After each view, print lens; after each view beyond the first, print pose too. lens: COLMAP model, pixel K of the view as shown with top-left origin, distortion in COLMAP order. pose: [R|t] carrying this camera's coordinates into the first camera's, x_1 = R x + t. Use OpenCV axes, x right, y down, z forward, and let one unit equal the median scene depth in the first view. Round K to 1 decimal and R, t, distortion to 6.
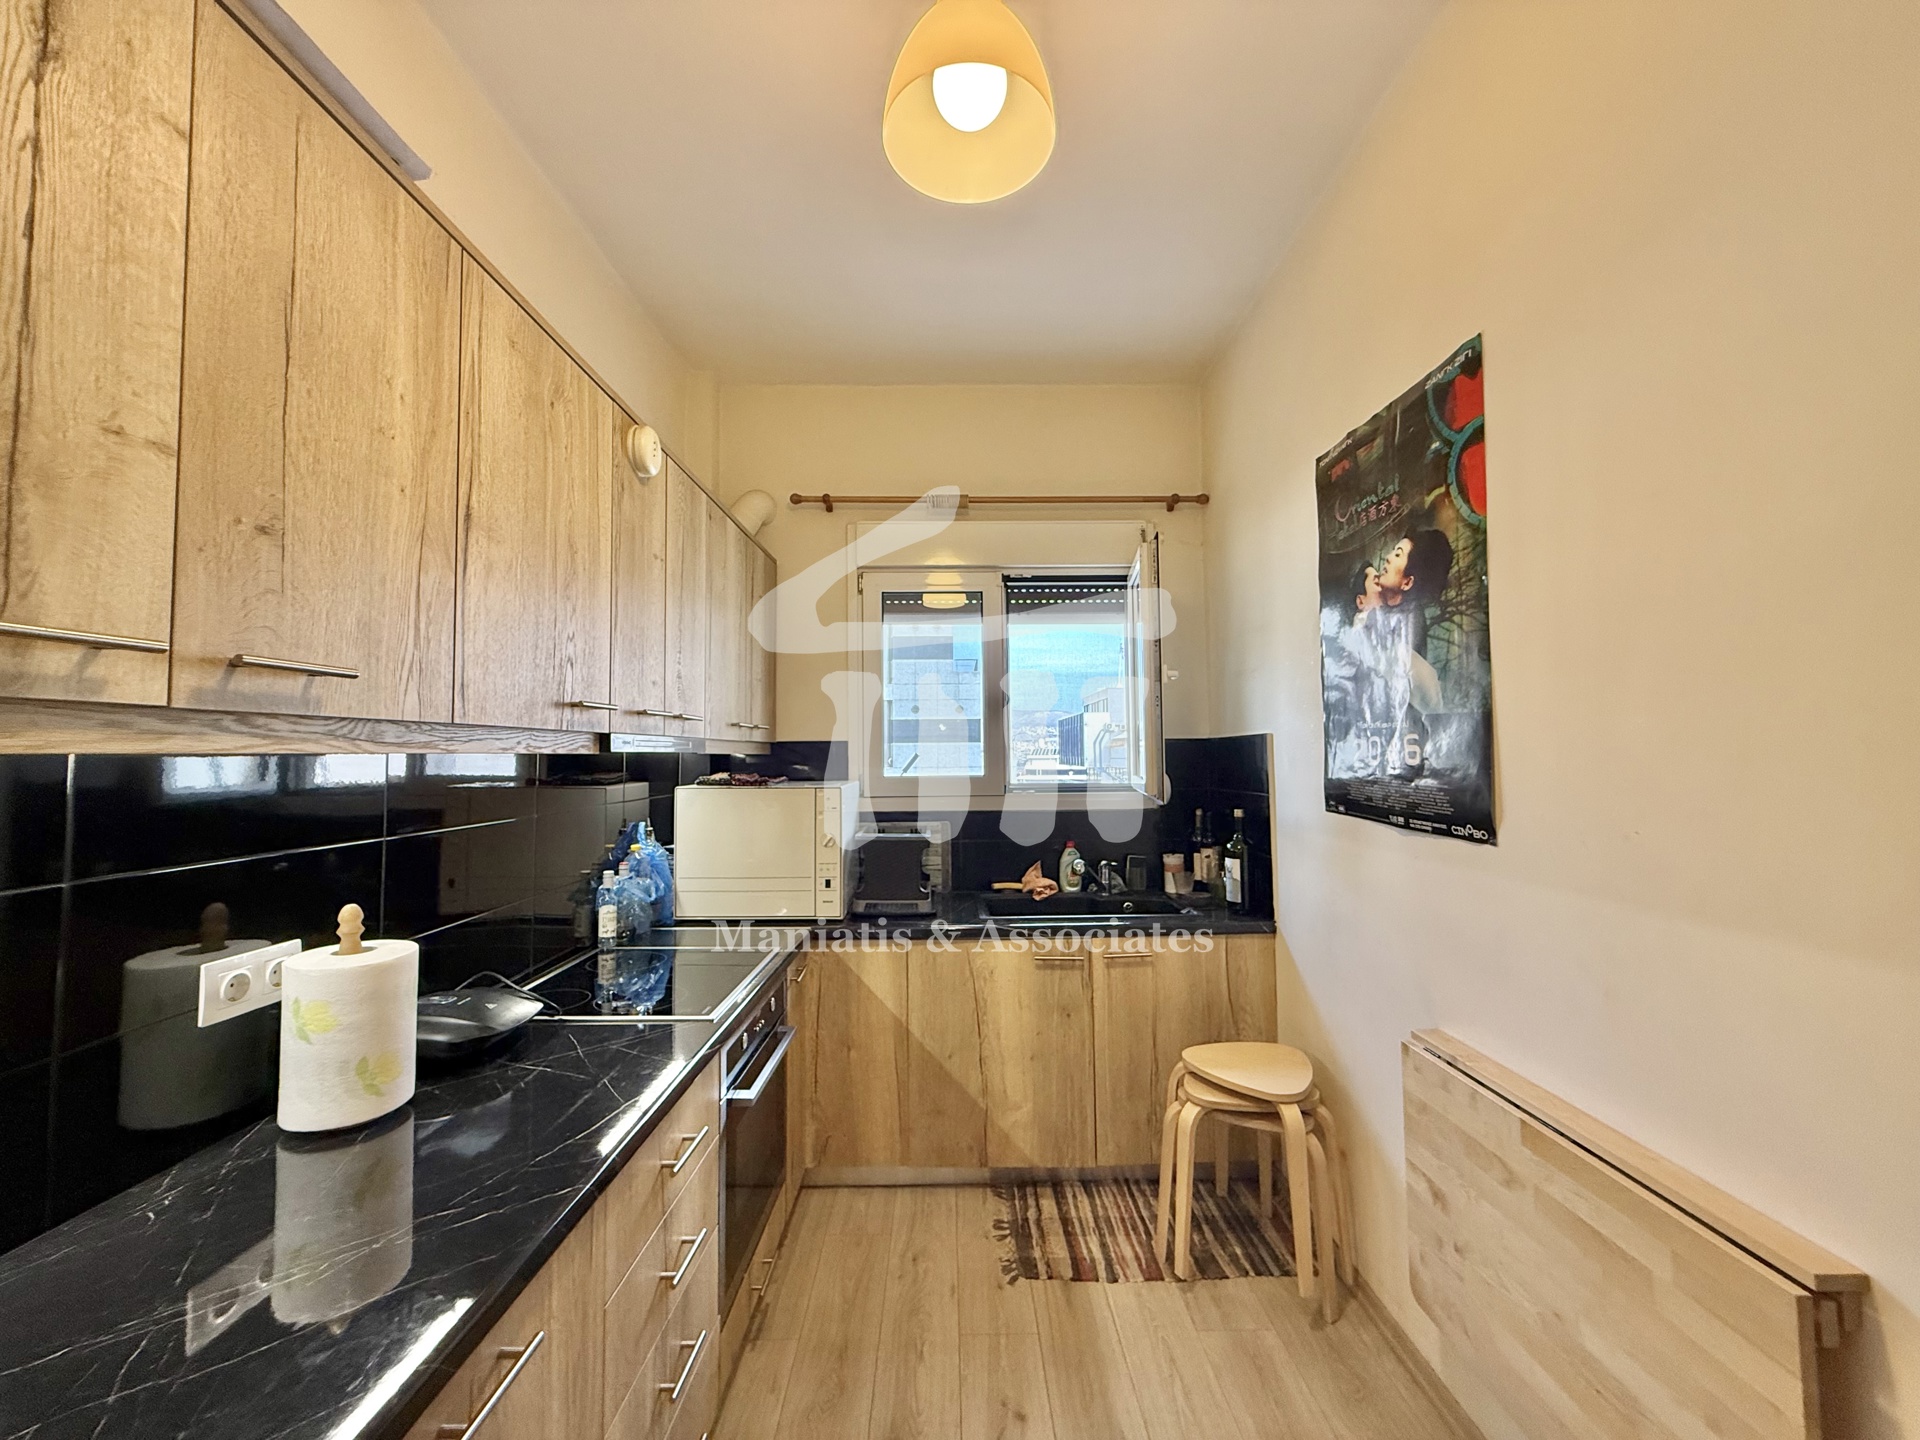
lens RADIAL K [[784.0, 0, 967.8], [0, 784.0, 718.6], [0, 0, 1]] dist [-0.007758, 0.004647]
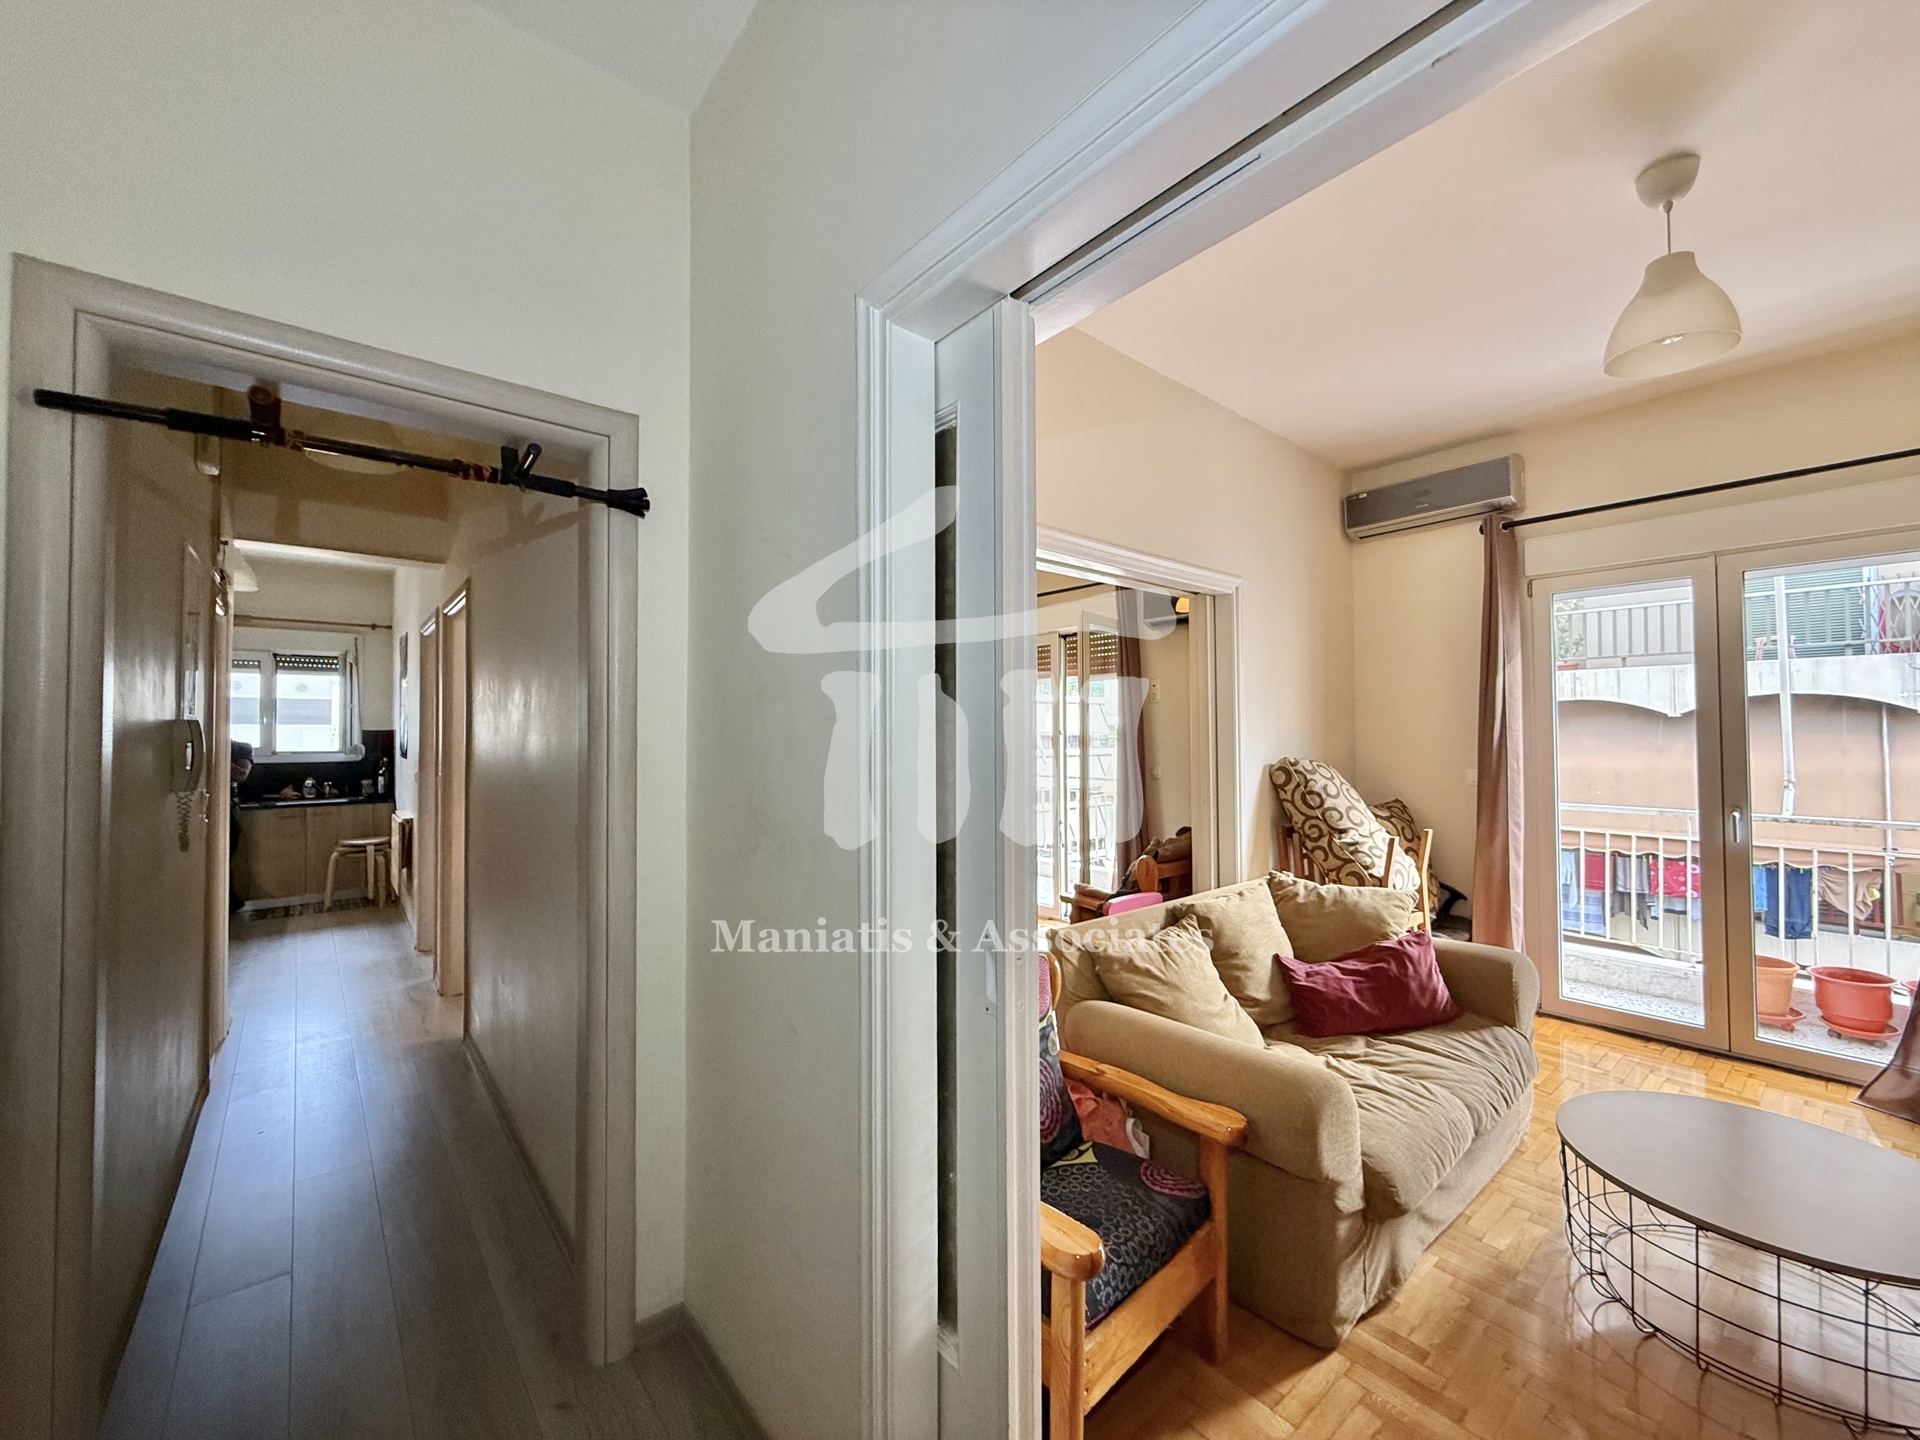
lens RADIAL K [[770.6, 0, 954.2], [0, 770.6, 720.7], [0, 0, 1]] dist [-0.000482, 0.000531]
pose [[0.763633, 0.018970, 0.645371, 0.161984], [-0.033501, 0.999386, 0.010264, -0.119009], [-0.644780, -0.029458, 0.763800, -2.672851]]
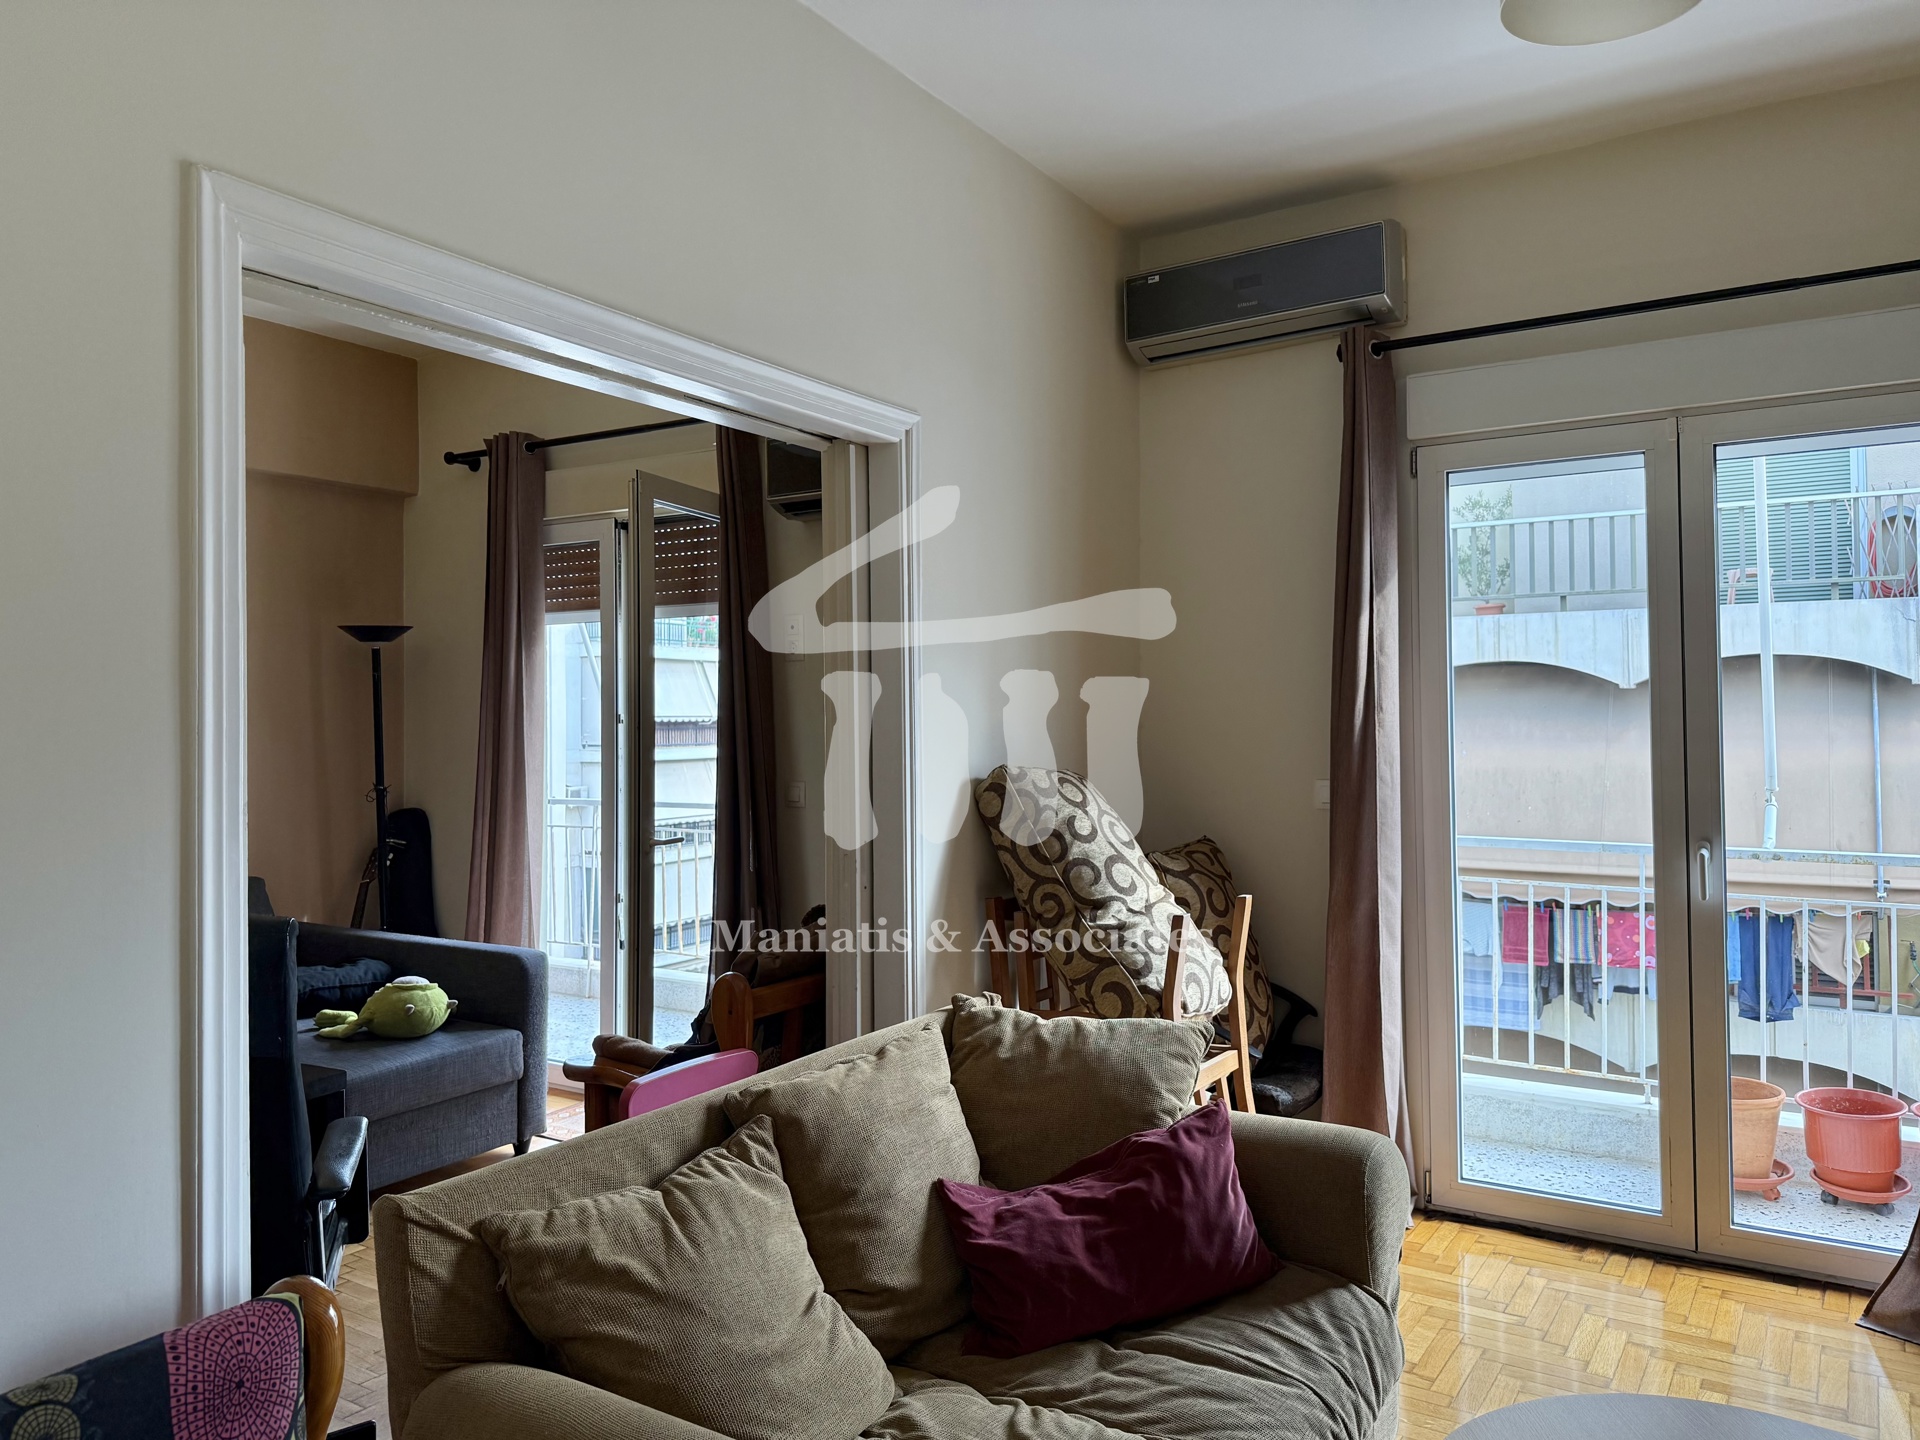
lens RADIAL K [[1393.5, 0, 959.7], [0, 1393.5, 688.4], [0, 0, 1]] dist [0.081196, -0.092867]
pose [[0.530990, 0.022597, 0.847076, 0.455648], [-0.037975, 0.999275, -0.002853, -0.125357], [-0.846526, -0.030653, 0.531463, -2.648179]]
